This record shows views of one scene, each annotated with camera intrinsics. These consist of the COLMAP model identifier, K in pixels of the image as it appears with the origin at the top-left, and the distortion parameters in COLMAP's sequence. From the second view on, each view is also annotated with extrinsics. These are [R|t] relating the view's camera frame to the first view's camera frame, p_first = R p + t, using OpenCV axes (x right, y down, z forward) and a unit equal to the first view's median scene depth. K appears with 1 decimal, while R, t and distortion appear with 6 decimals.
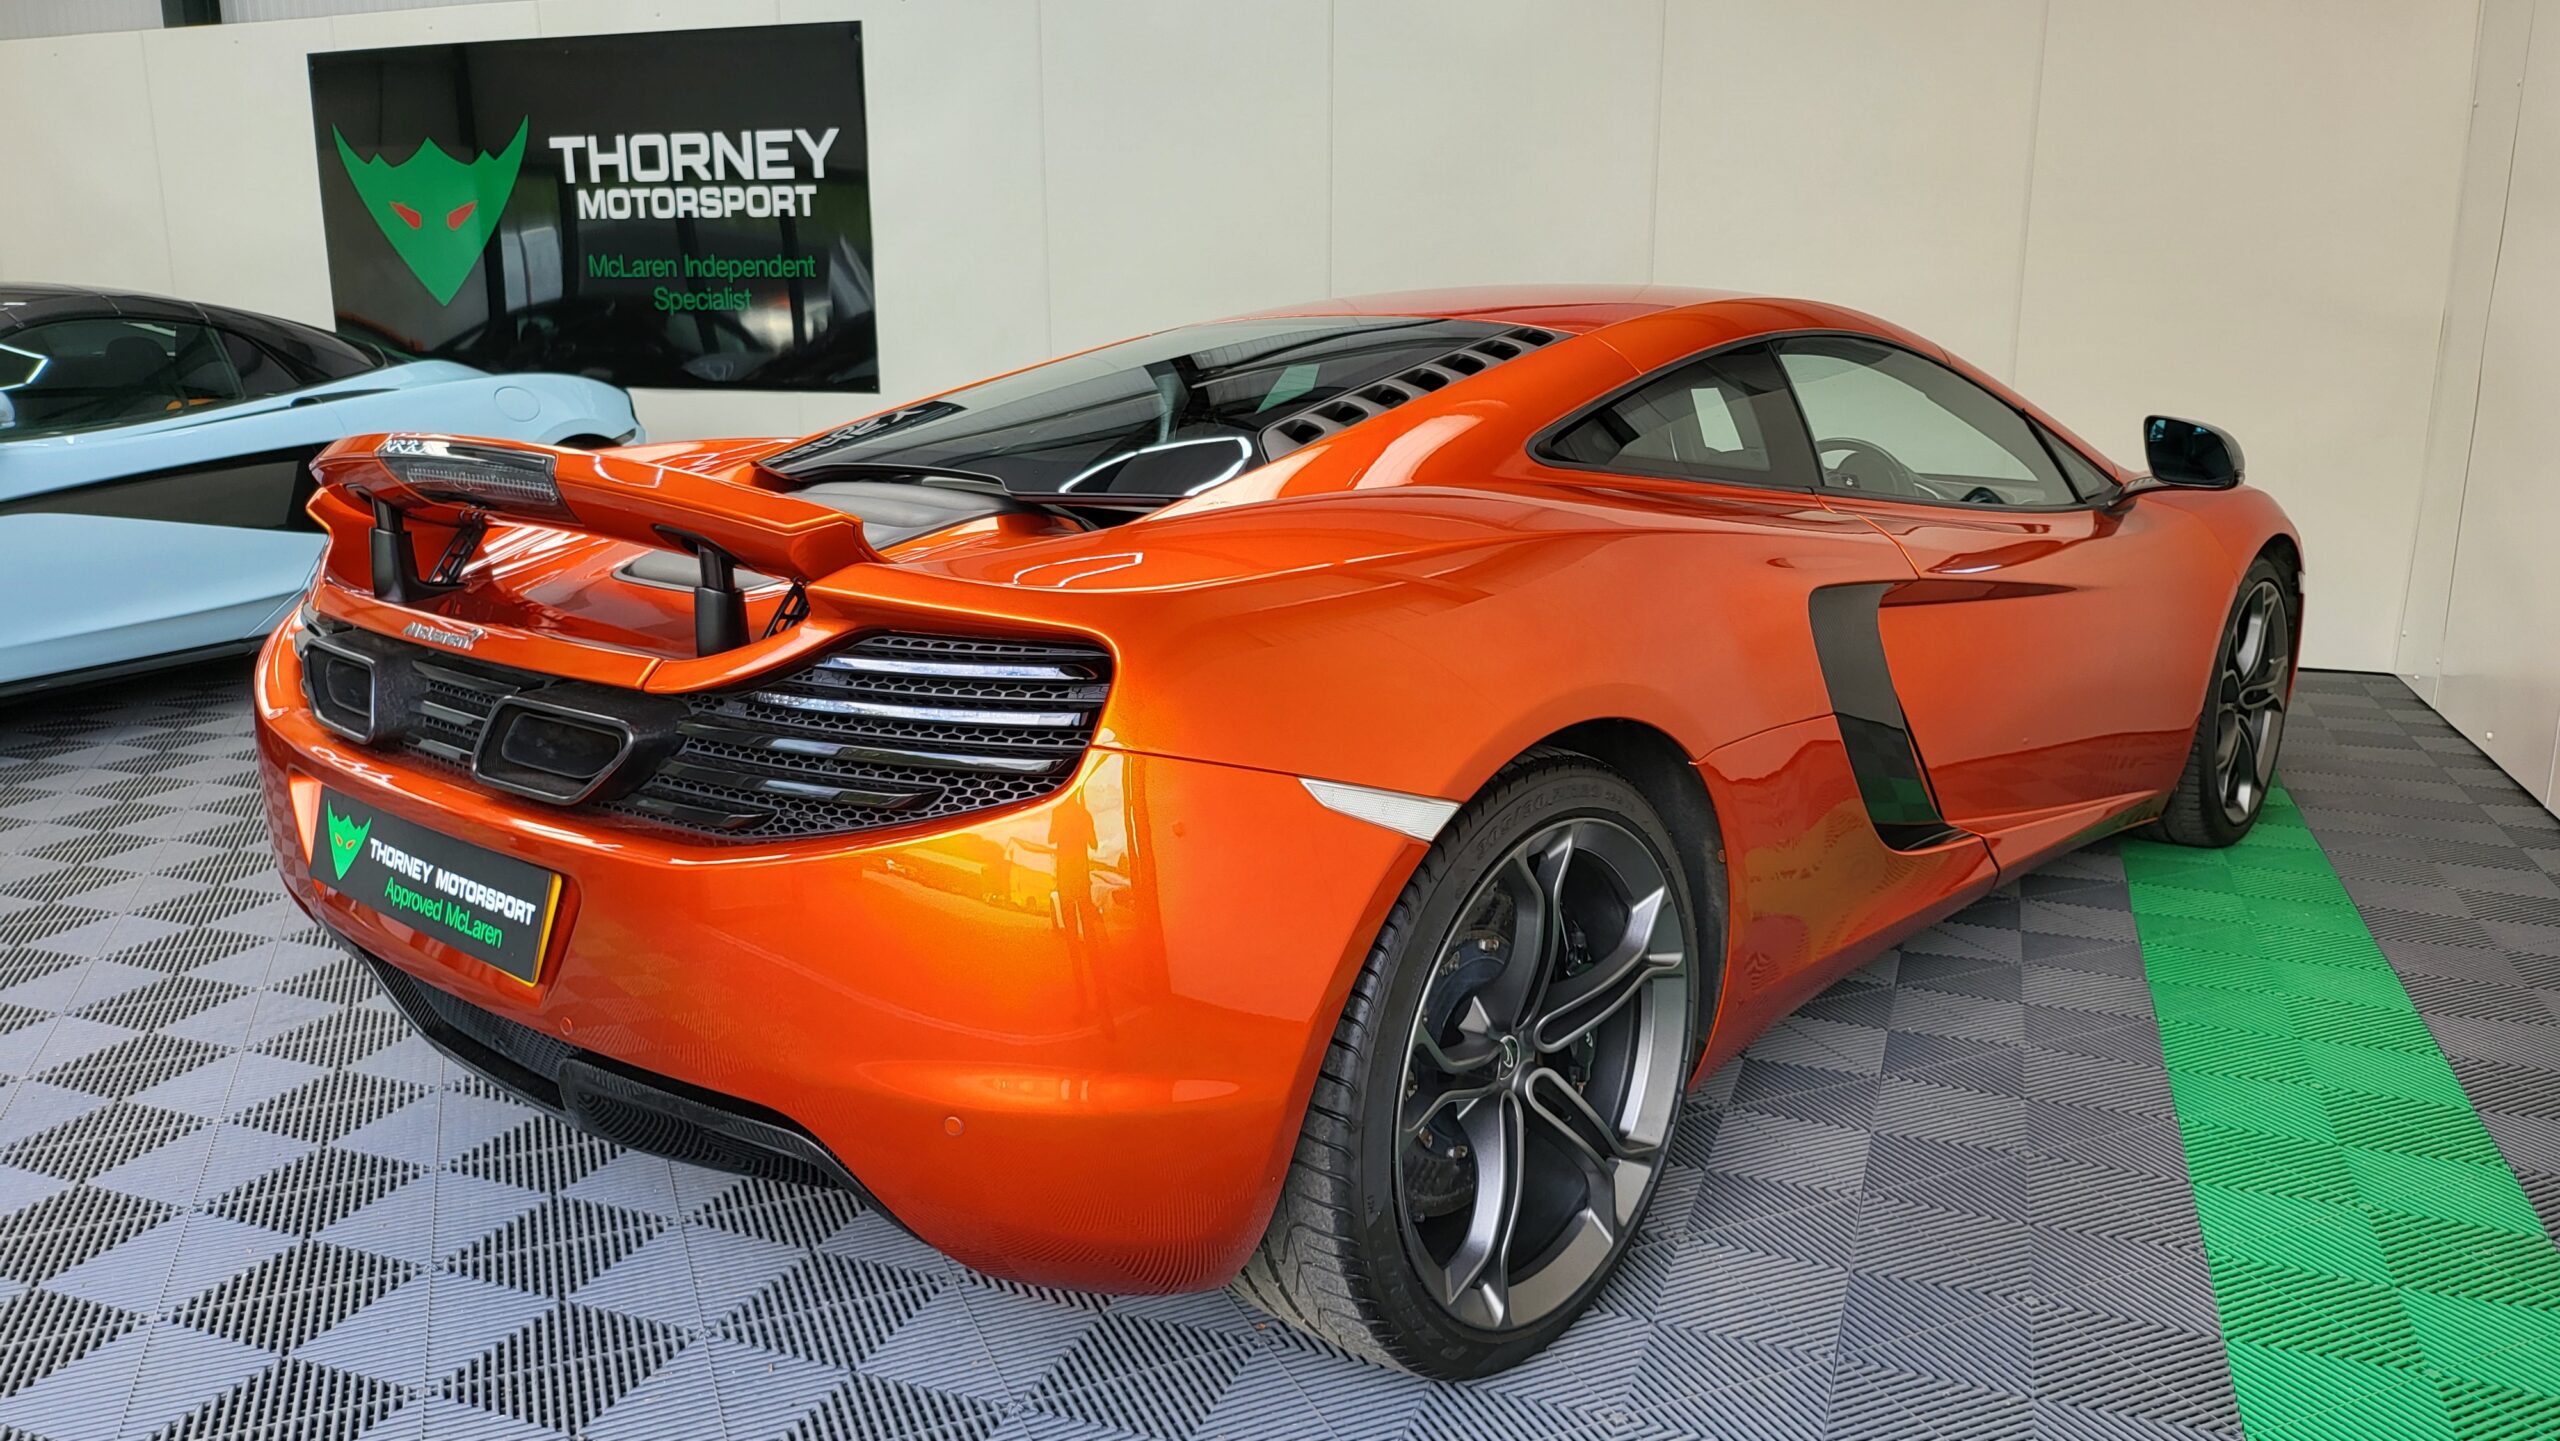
lens RADIAL K [[1804.7, 0, 1276.9], [0, 1804.7, 729.6], [0, 0, 1]] dist [0.056129, -0.067892]
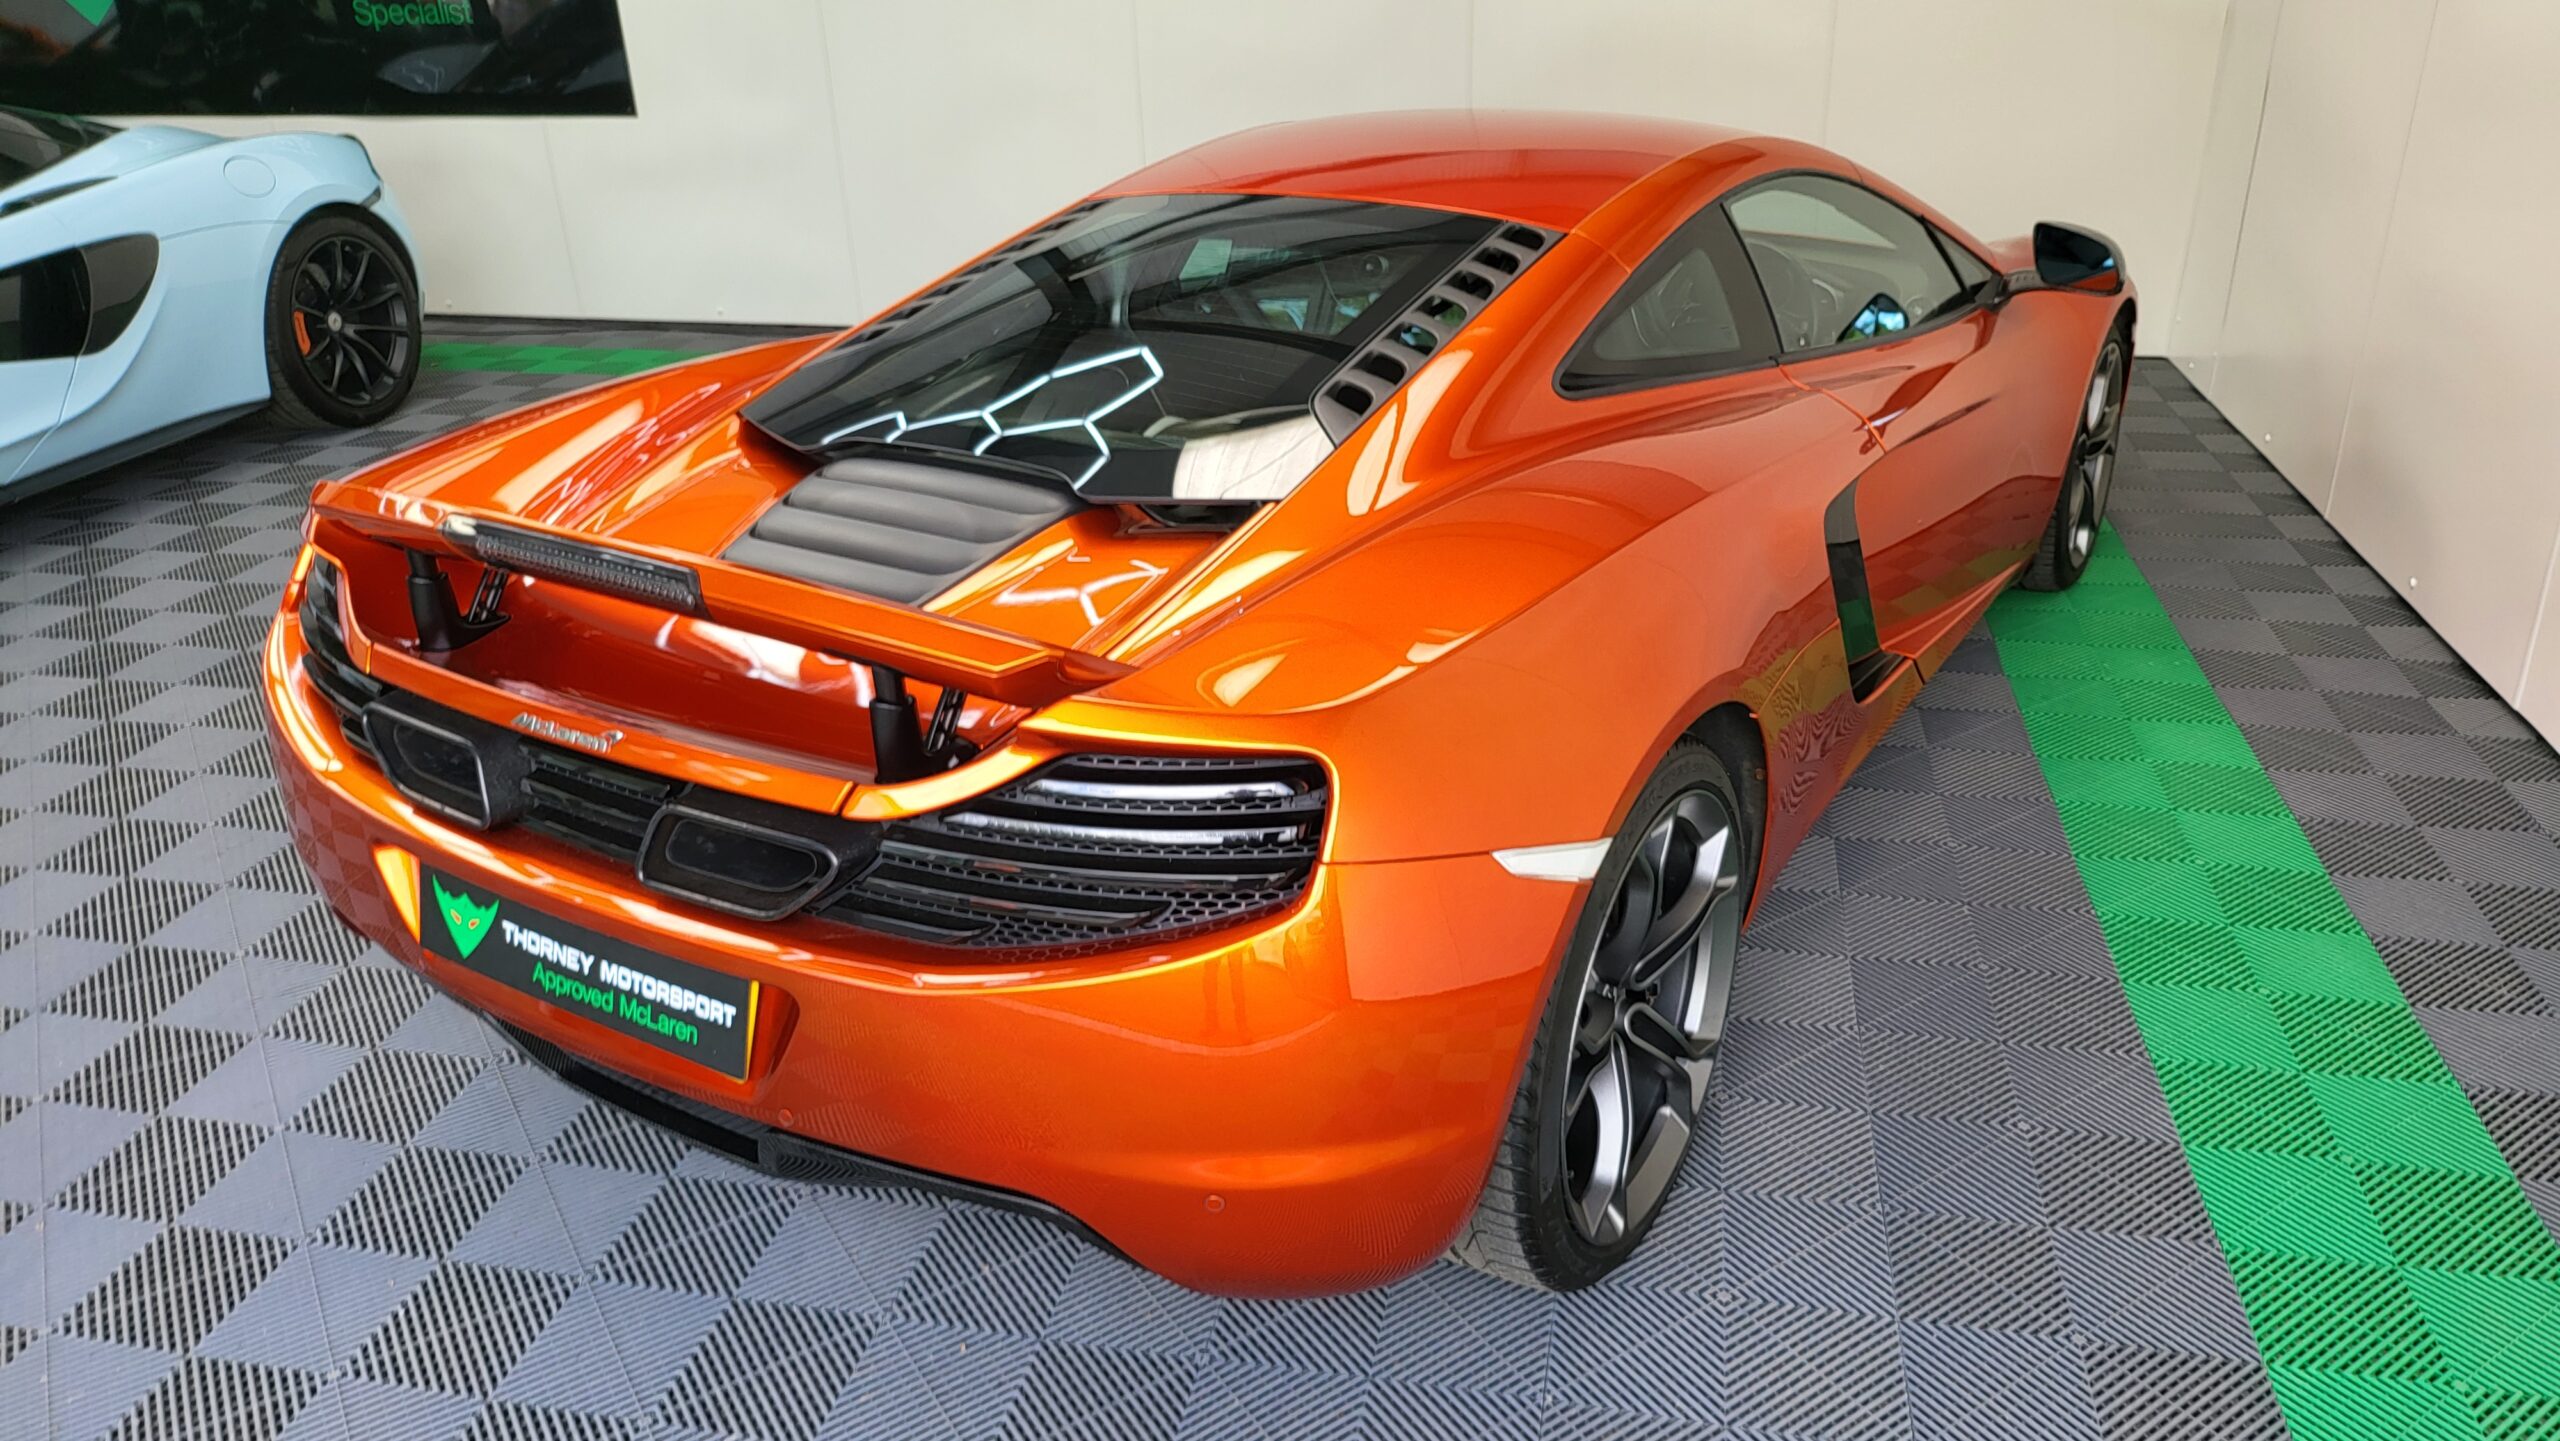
lens RADIAL K [[1814.4, 0, 1298.3], [0, 1814.4, 713.9], [0, 0, 1]] dist [0.050198, -0.063109]
pose [[0.985062, -0.094664, 0.143842, -0.196588], [0.063953, 0.976708, 0.204822, -0.223461], [-0.159881, -0.192563, 0.968172, -0.016465]]
